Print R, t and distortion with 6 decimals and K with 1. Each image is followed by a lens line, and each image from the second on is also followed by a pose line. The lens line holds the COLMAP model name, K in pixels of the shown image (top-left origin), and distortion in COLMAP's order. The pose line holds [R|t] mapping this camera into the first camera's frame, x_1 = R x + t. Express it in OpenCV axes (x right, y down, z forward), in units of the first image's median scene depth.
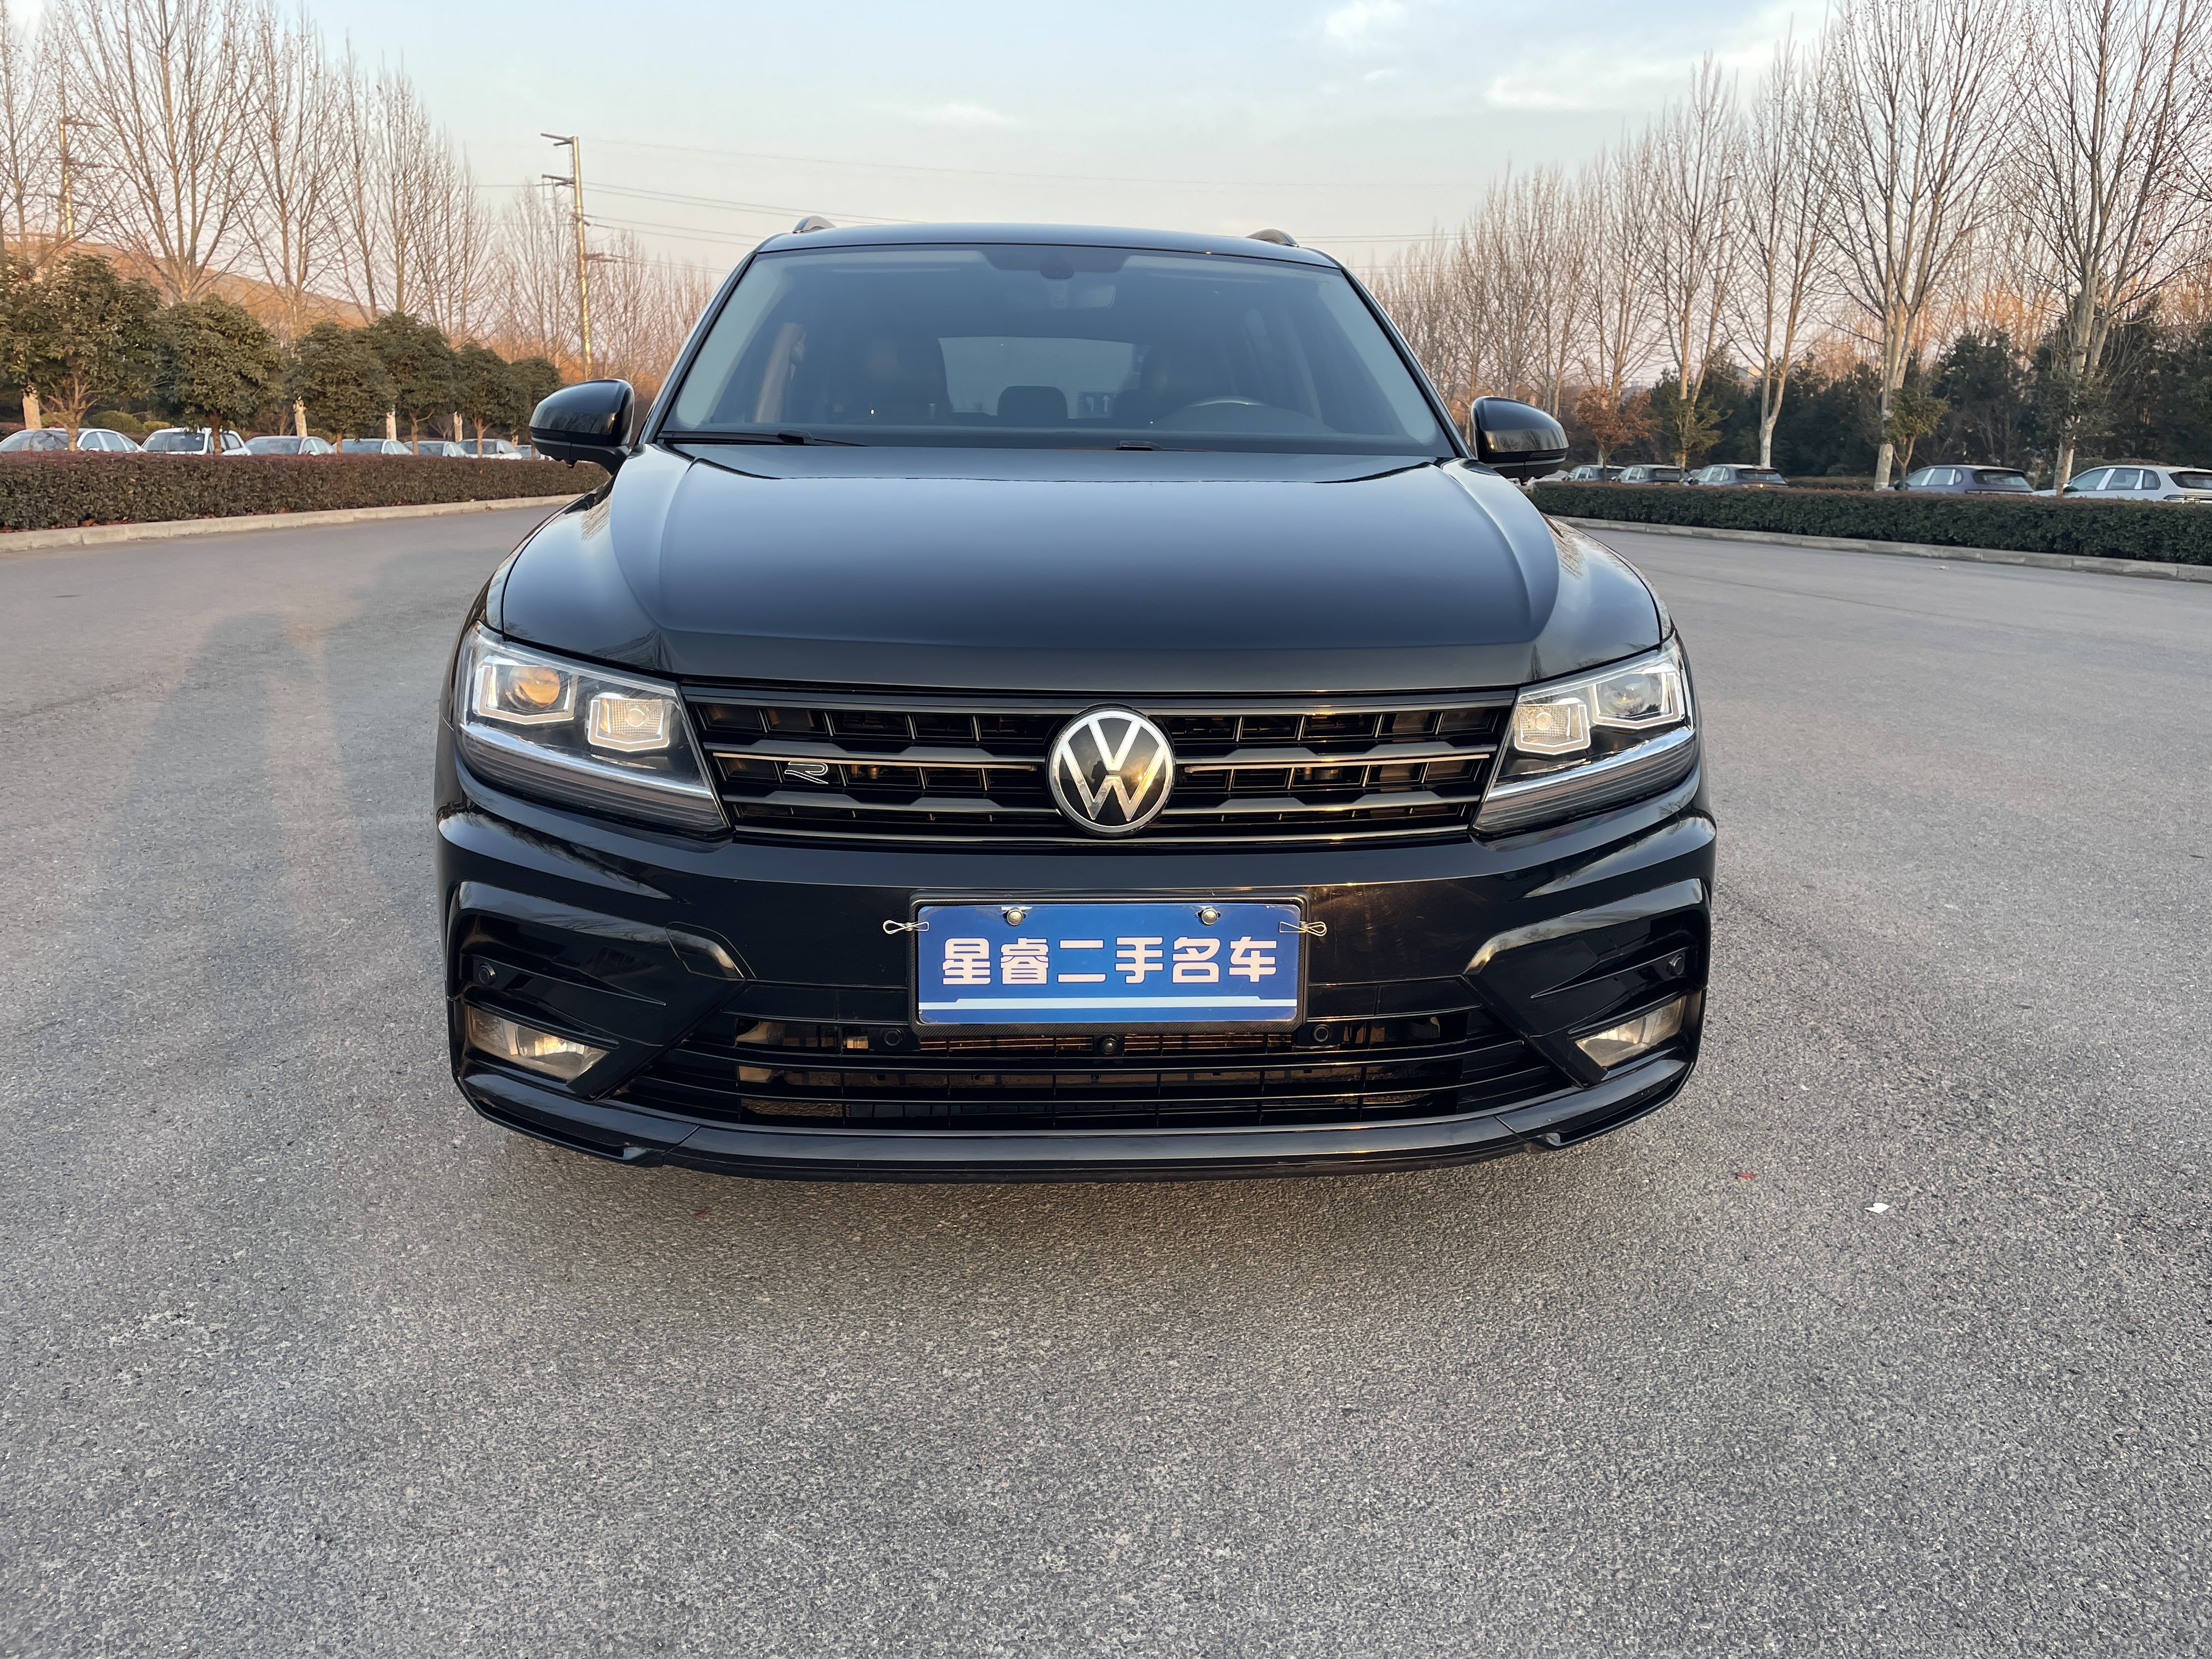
lens RADIAL K [[1666.5, 0, 1111.3], [0, 1666.5, 826.0], [0, 0, 1]] dist [0.096402, -0.115437]
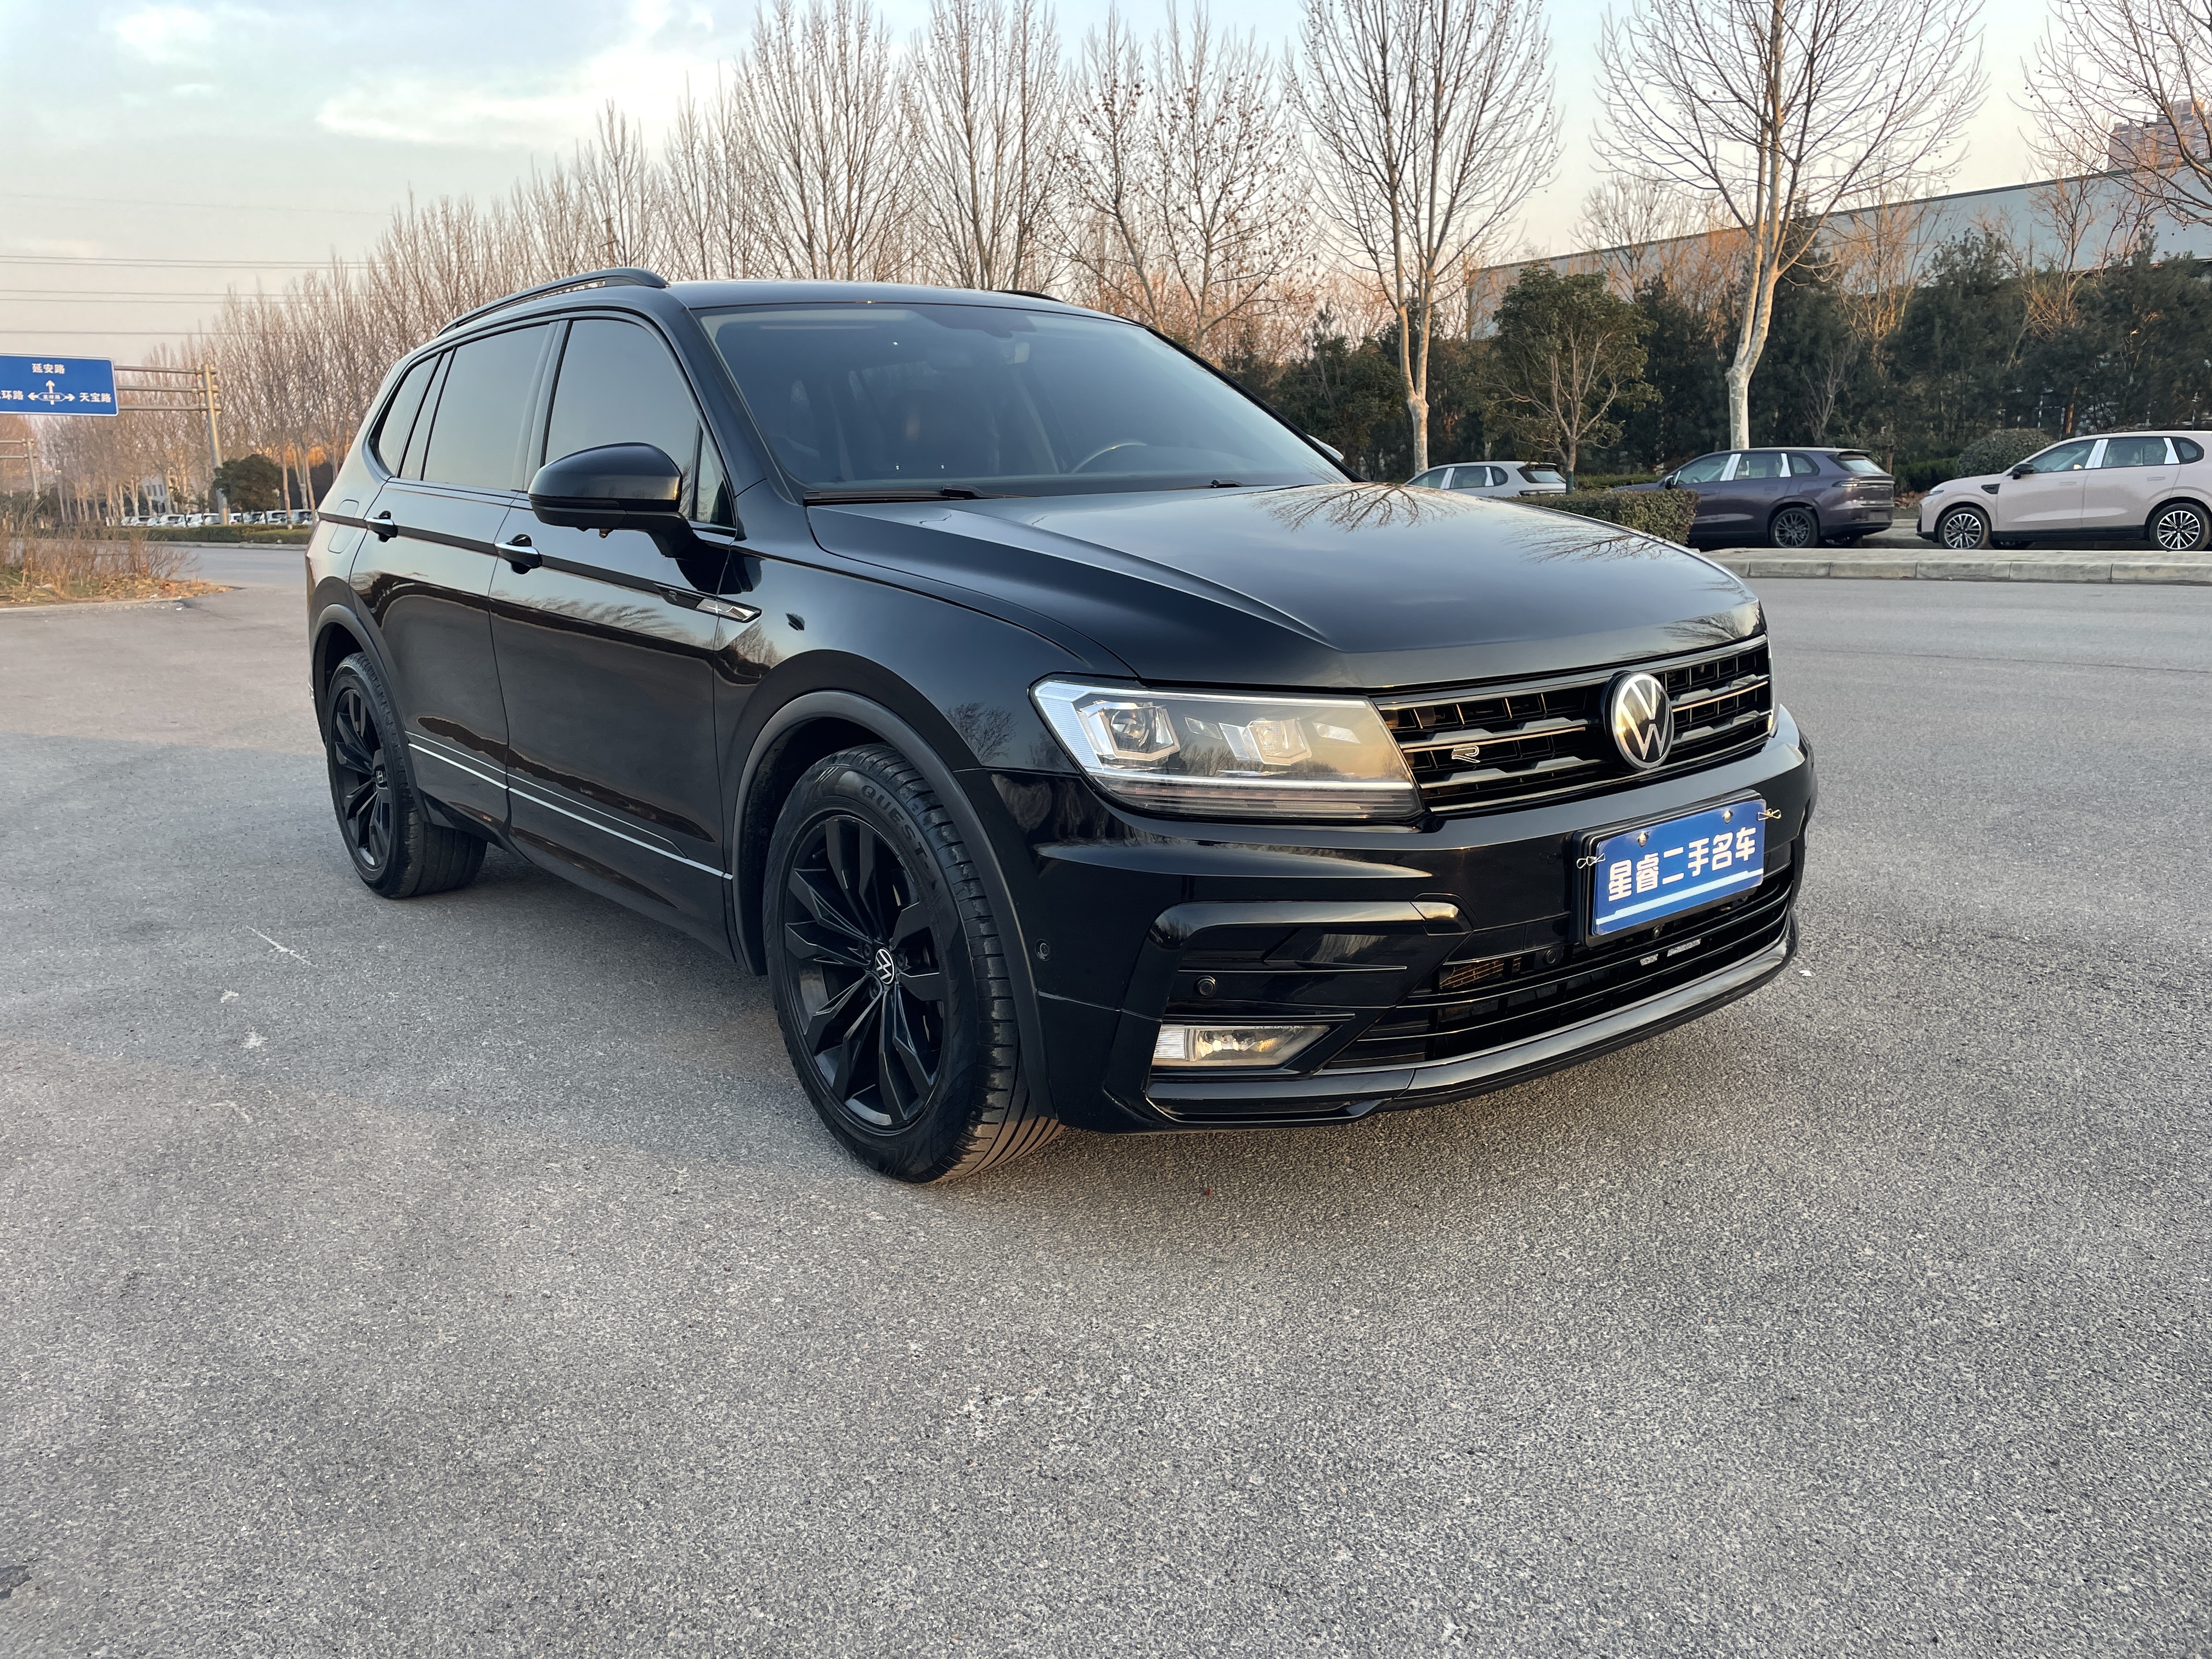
lens RADIAL K [[1666.5, 0, 1092.8], [0, 1666.5, 822.6], [0, 0, 1]] dist [0.096402, -0.115437]
pose [[0.819944, -0.155708, 0.550860, -0.976134], [0.167298, 0.985464, 0.029535, -0.058642], [-0.547452, 0.067941, 0.834075, 0.129849]]
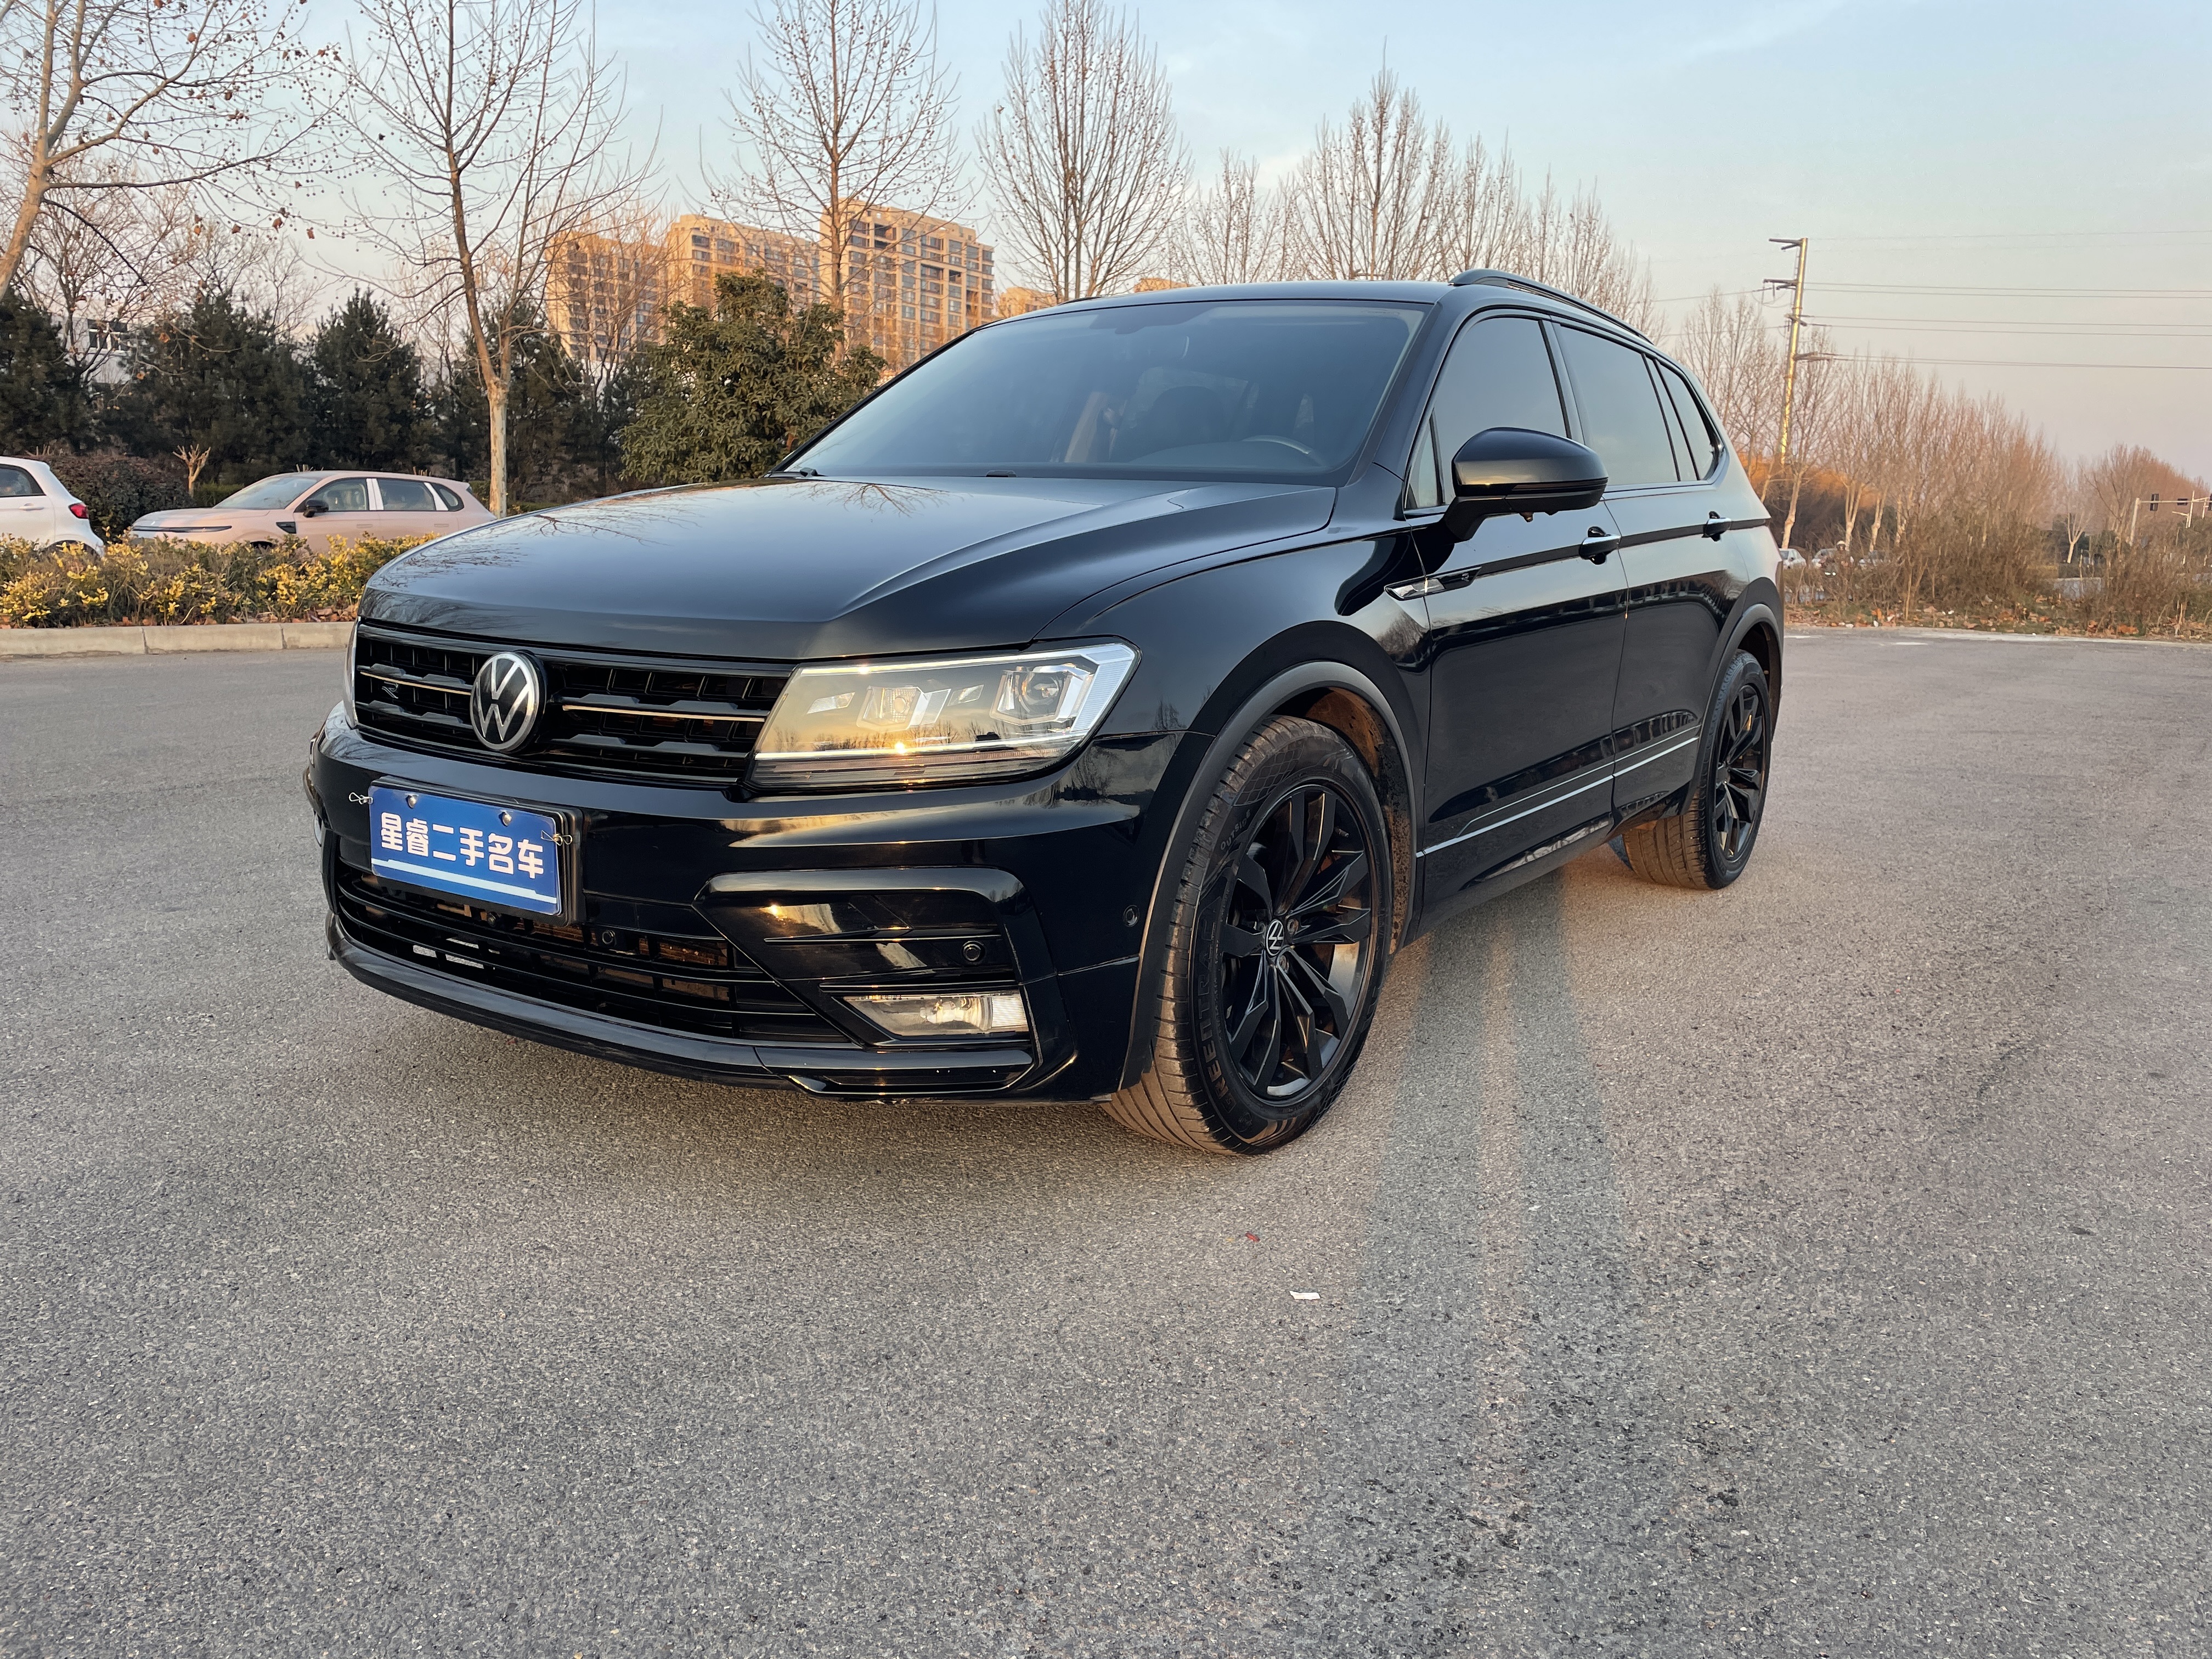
lens RADIAL K [[1666.5, 0, 1106.0], [0, 1666.5, 835.6], [0, 0, 1]] dist [0.096402, -0.115437]
pose [[0.778199, 0.115557, -0.617294, 1.040986], [-0.148058, 0.988978, -0.001514, 0.001923], [0.610315, 0.092574, 0.786731, 0.251535]]
